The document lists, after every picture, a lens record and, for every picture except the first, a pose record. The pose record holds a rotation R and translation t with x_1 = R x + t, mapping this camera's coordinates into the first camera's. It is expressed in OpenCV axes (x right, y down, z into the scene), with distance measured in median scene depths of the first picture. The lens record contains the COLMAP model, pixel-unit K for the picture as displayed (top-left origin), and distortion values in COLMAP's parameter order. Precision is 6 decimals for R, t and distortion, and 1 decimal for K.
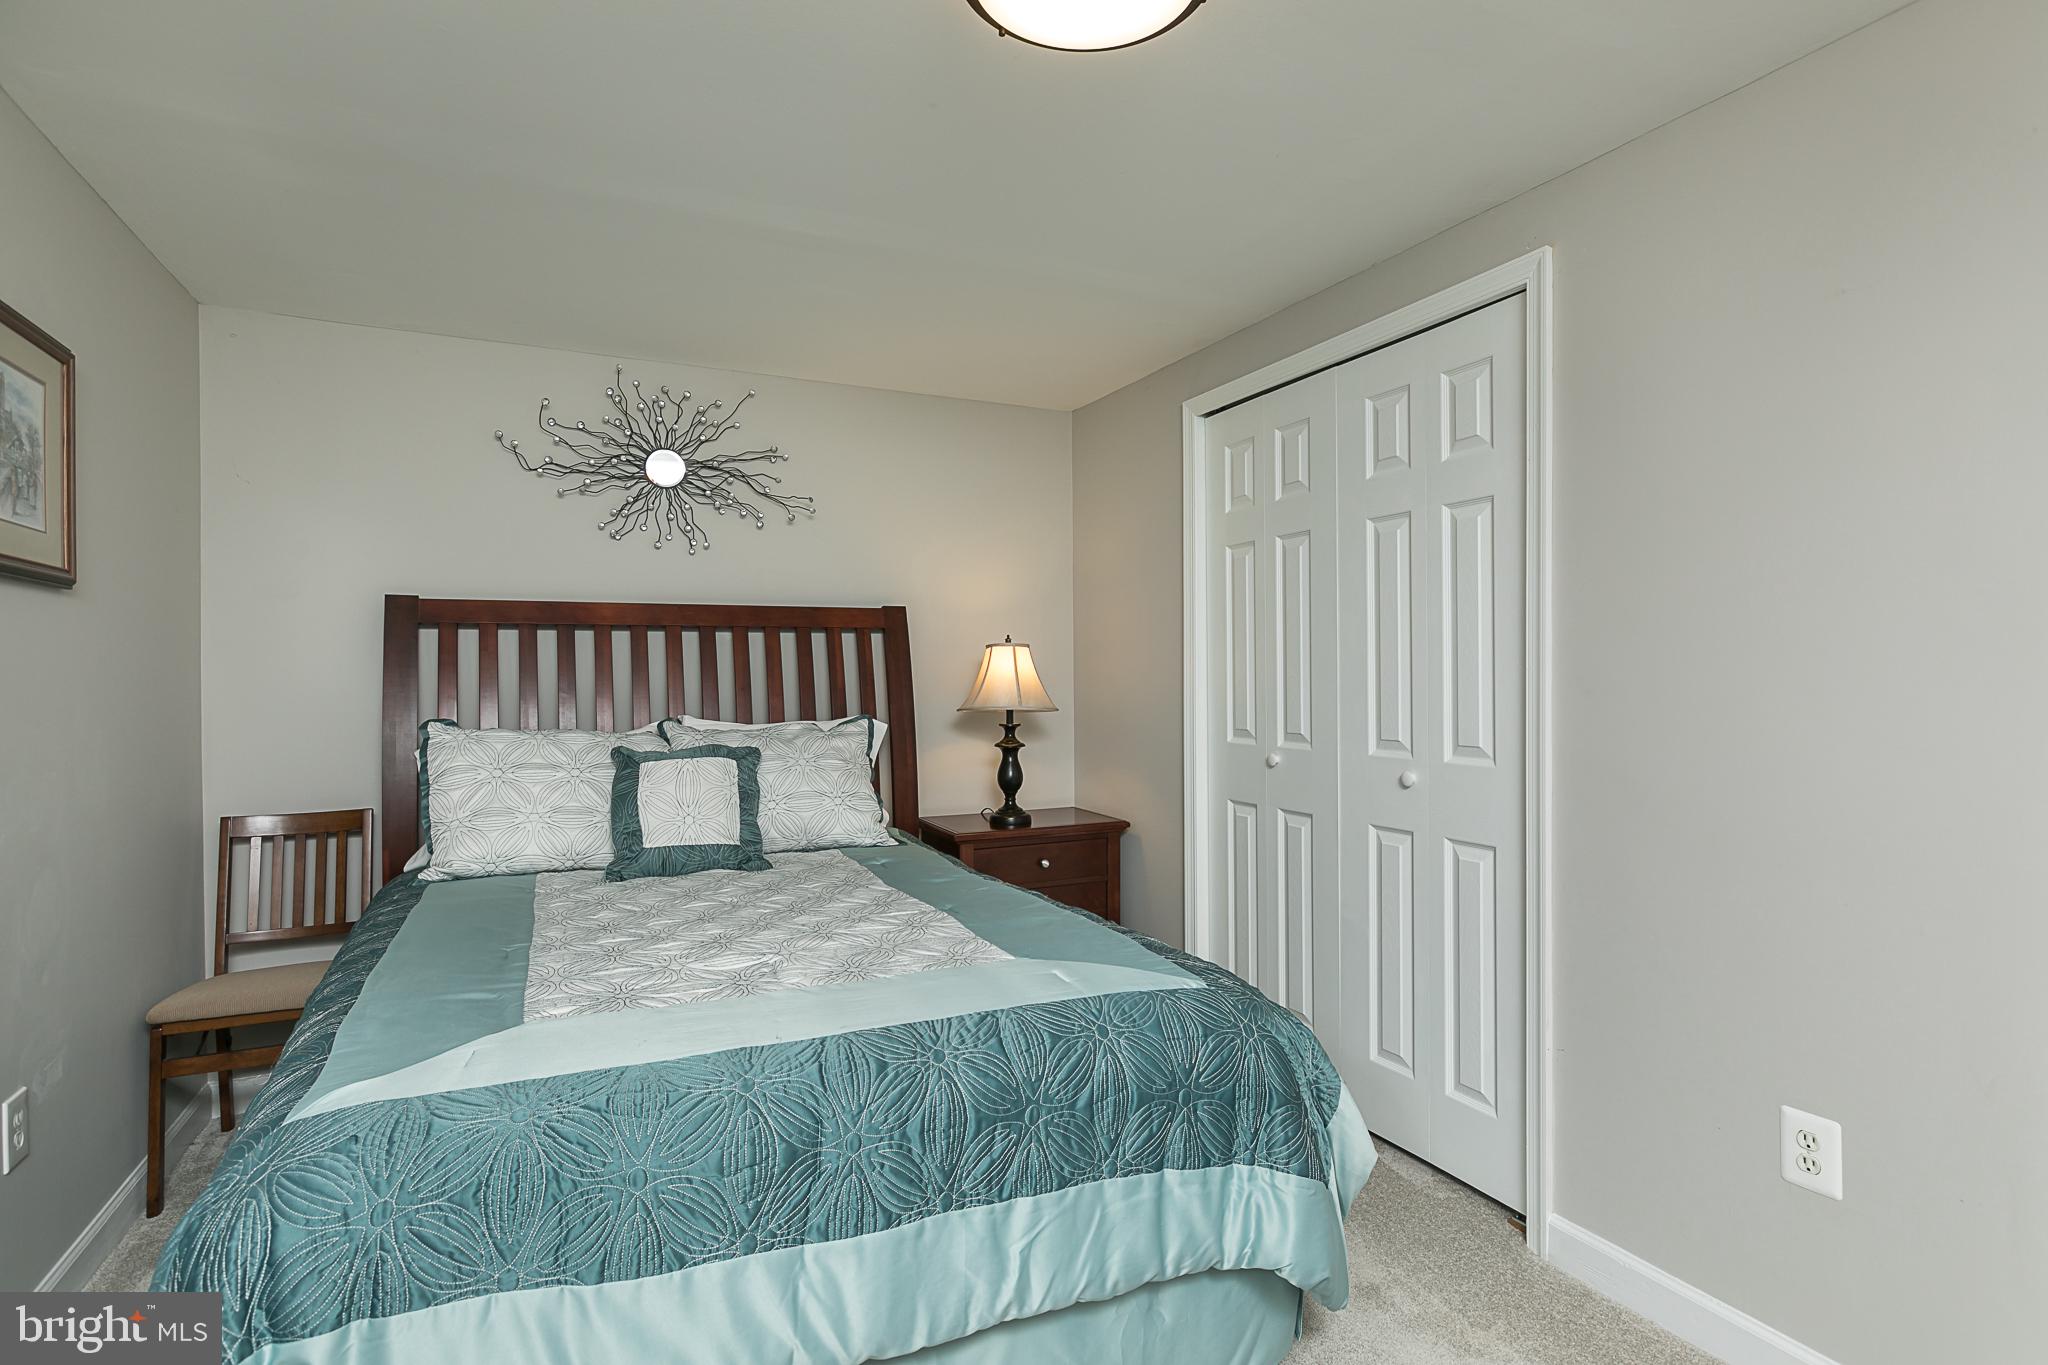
lens RADIAL K [[1010.2, 0, 1017.2], [0, 1010.2, 679.6], [0, 0, 1]] dist [0.003582, 0.000346]
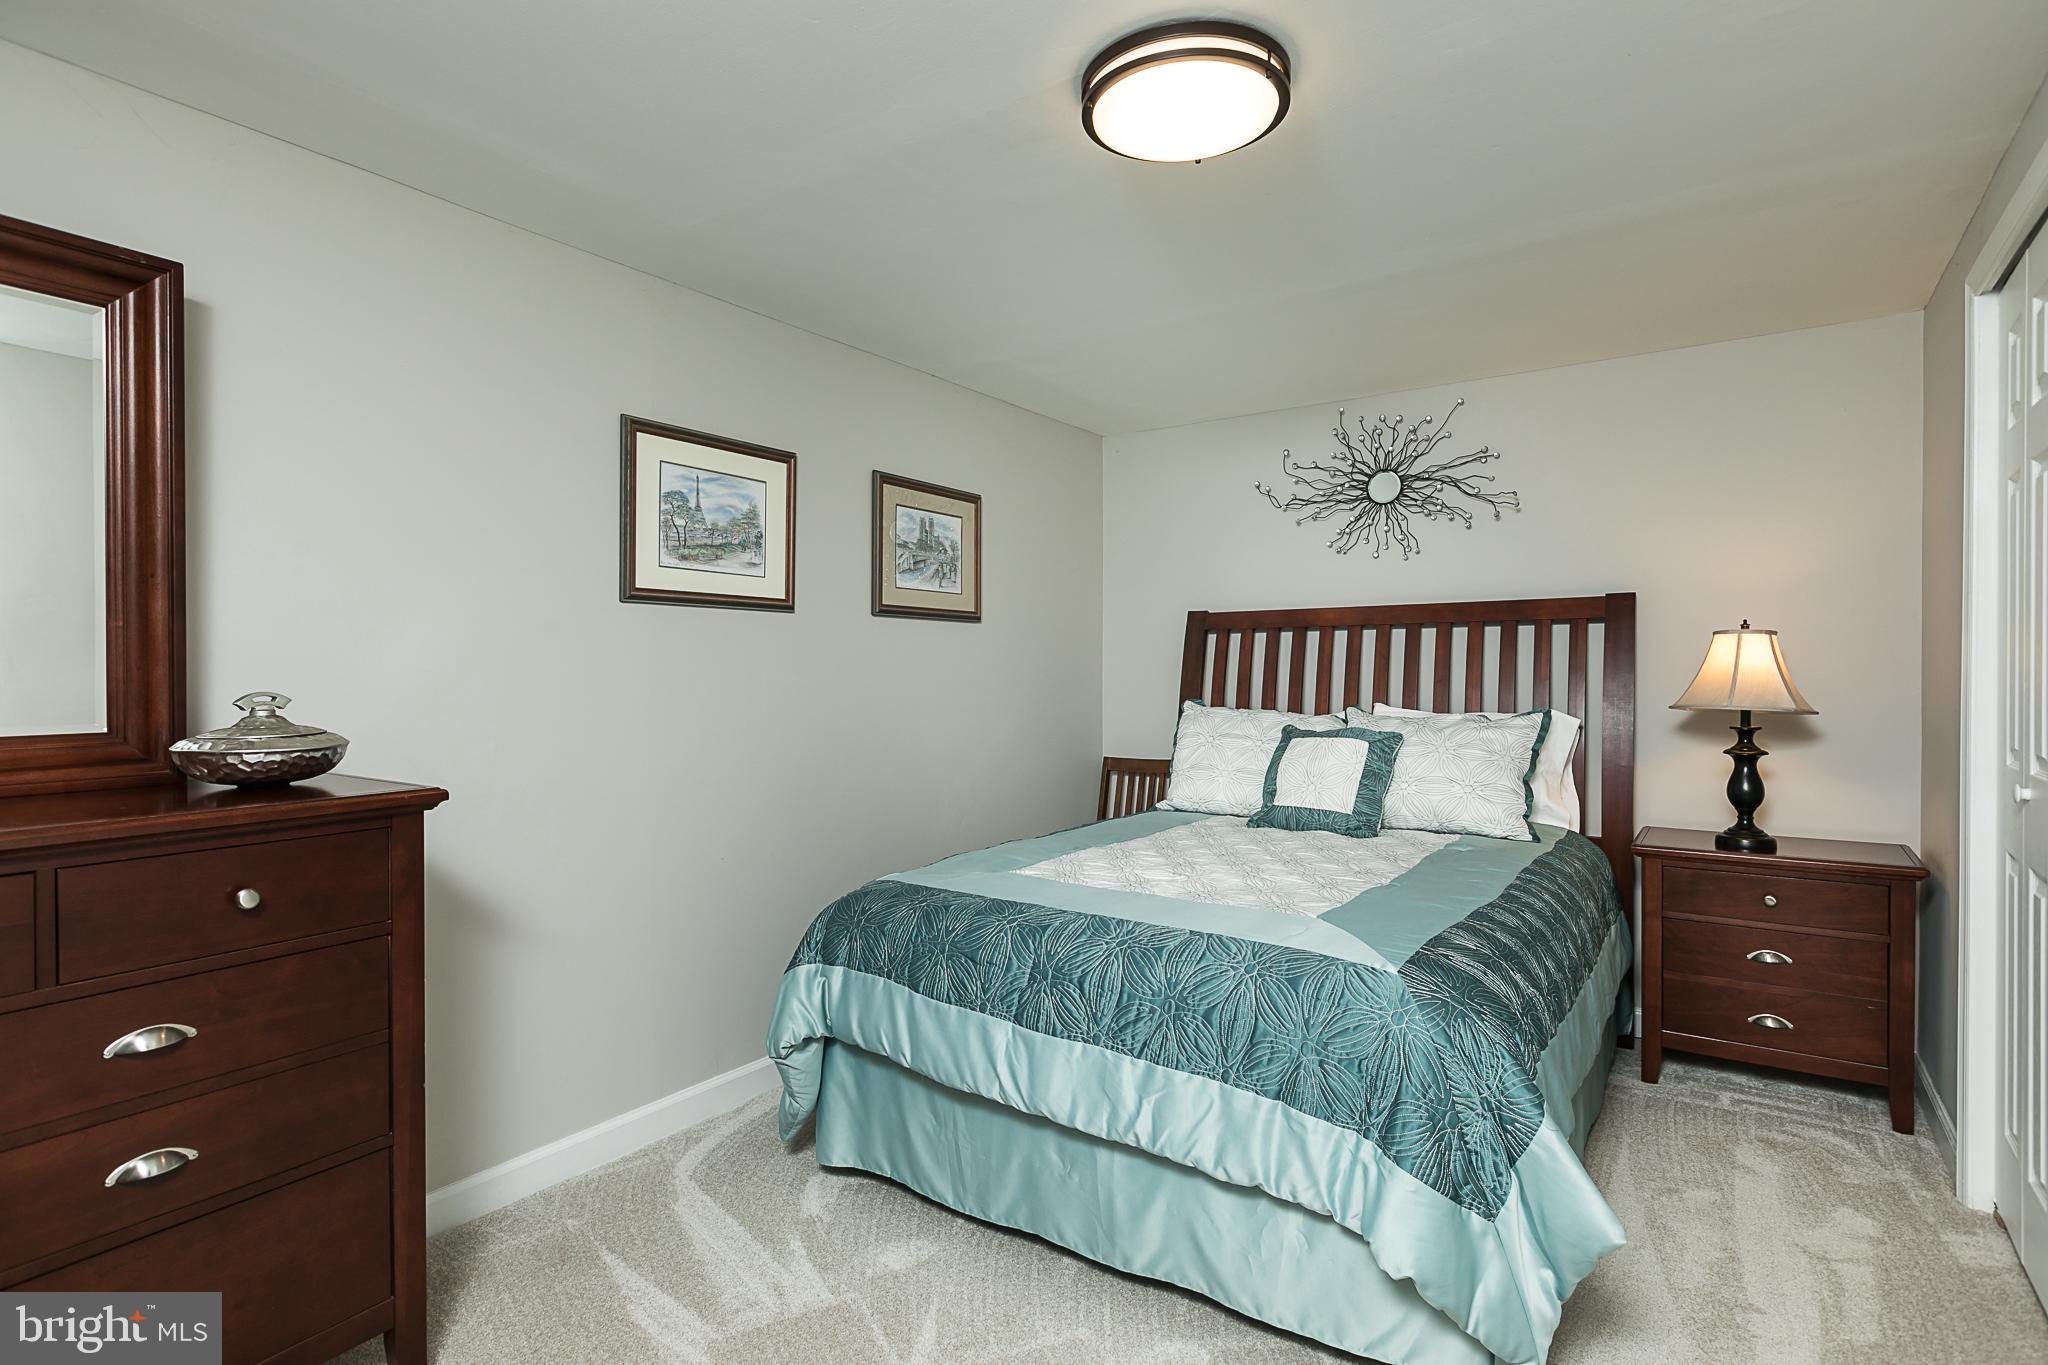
lens RADIAL K [[1010.2, 0, 1014.3], [0, 1010.2, 677.8], [0, 0, 1]] dist [0.003582, 0.000346]
pose [[0.504440, 0.008739, -0.863402, 0.429260], [-0.005158, 0.999961, 0.007108, 0.000759], [0.863431, 0.000868, 0.504466, 0.064672]]
